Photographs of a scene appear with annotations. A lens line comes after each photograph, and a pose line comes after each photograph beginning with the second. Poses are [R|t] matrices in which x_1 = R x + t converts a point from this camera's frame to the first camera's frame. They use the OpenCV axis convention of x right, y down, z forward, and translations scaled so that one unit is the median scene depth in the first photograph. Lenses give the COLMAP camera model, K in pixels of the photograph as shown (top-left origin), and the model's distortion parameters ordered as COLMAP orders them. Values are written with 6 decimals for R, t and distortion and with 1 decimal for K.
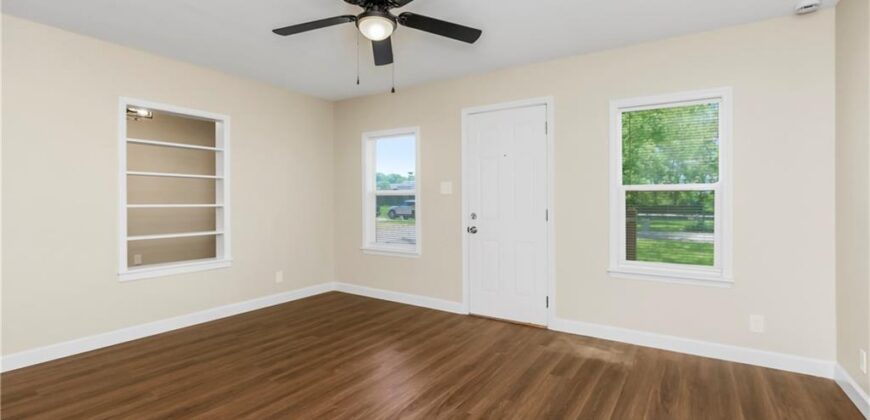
lens RADIAL K [[400.0, 0, 440.8], [0, 400.0, 207.8], [0, 0, 1]] dist [-0.002963, 0.000165]
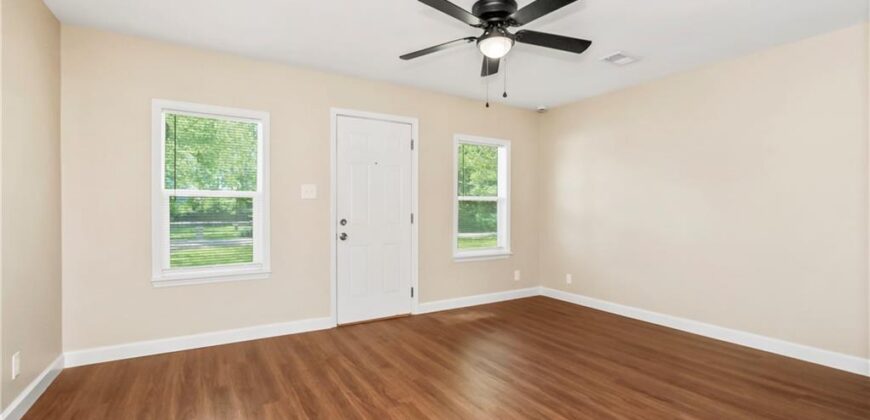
lens RADIAL K [[400.0, 0, 440.8], [0, 400.0, 207.8], [0, 0, 1]] dist [-0.002963, 0.000165]
pose [[0.433157, -0.000203, 0.901318, -0.746661], [0.017089, 0.999822, -0.007987, -0.001187], [-0.901156, 0.018862, 0.433084, 0.406090]]
